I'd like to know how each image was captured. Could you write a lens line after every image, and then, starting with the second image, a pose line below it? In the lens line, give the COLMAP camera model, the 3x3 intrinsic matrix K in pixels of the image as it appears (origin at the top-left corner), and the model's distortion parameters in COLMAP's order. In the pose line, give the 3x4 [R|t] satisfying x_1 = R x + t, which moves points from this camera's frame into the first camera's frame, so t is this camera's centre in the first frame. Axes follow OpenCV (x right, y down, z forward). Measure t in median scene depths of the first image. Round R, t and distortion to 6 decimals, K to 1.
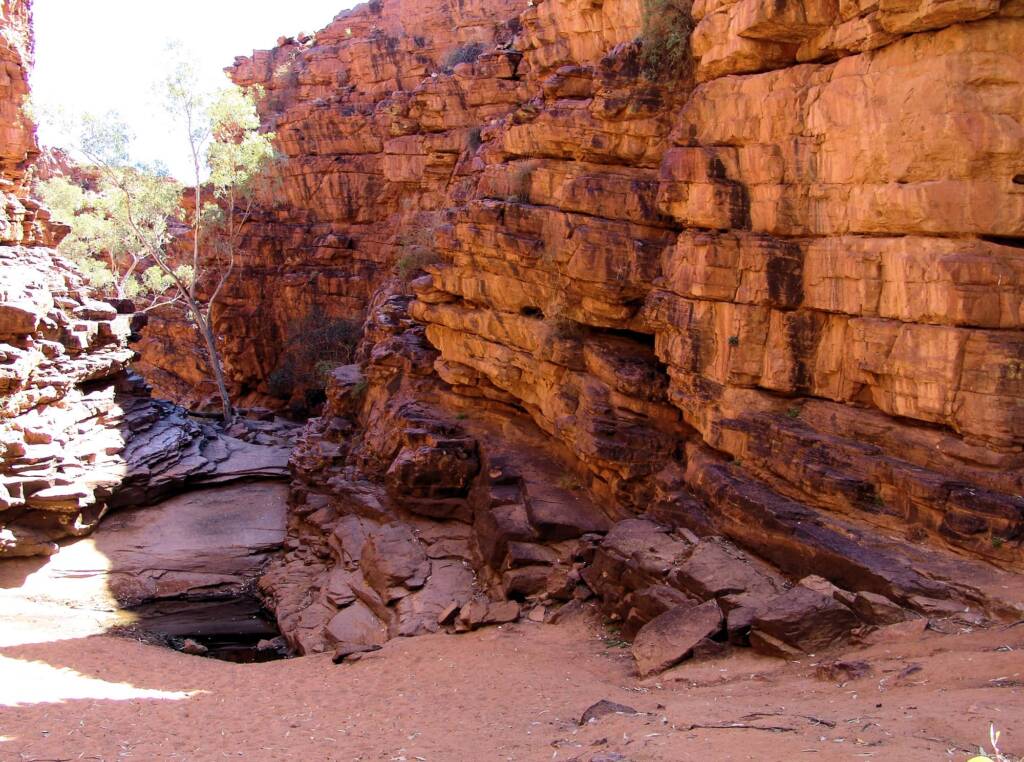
lens RADIAL K [[880.0, 0, 507.7], [0, 880.0, 397.6], [0, 0, 1]] dist [-0.157302, 0.139385]
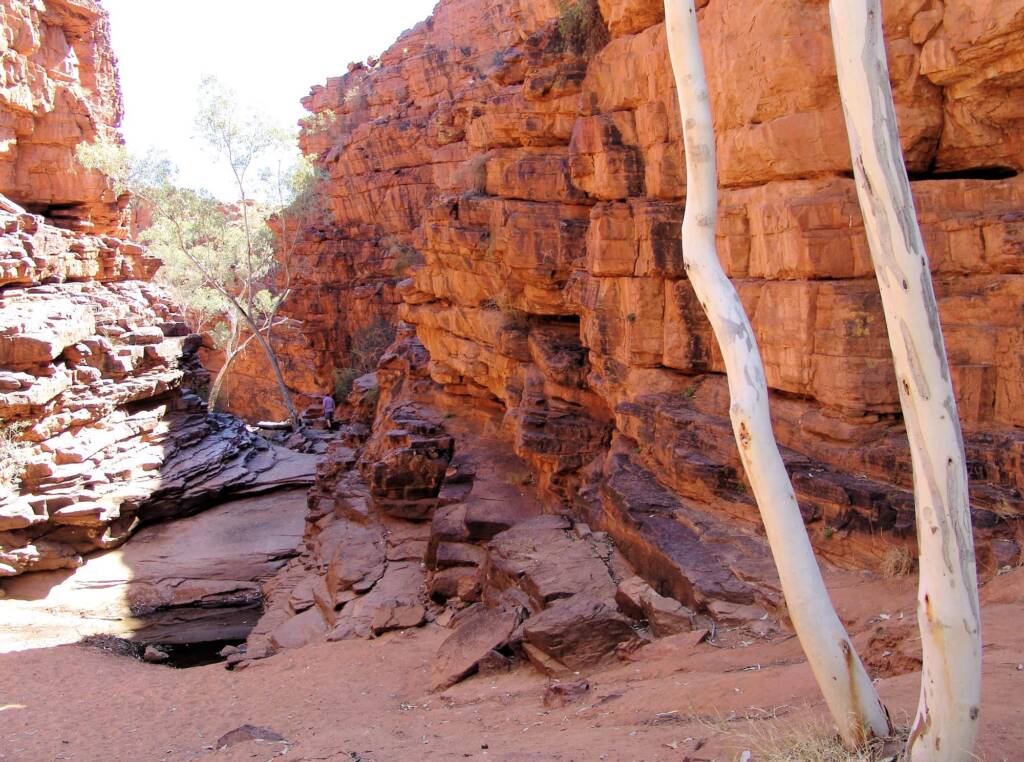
lens RADIAL K [[855.2, 0, 511.0], [0, 855.2, 380.2], [0, 0, 1]] dist [-0.159418, 0.142328]
pose [[0.986210, -0.064668, -0.152341, 0.179883], [0.061810, 0.997813, -0.023427, 0.009424], [0.153523, 0.013688, 0.988050, 0.061689]]
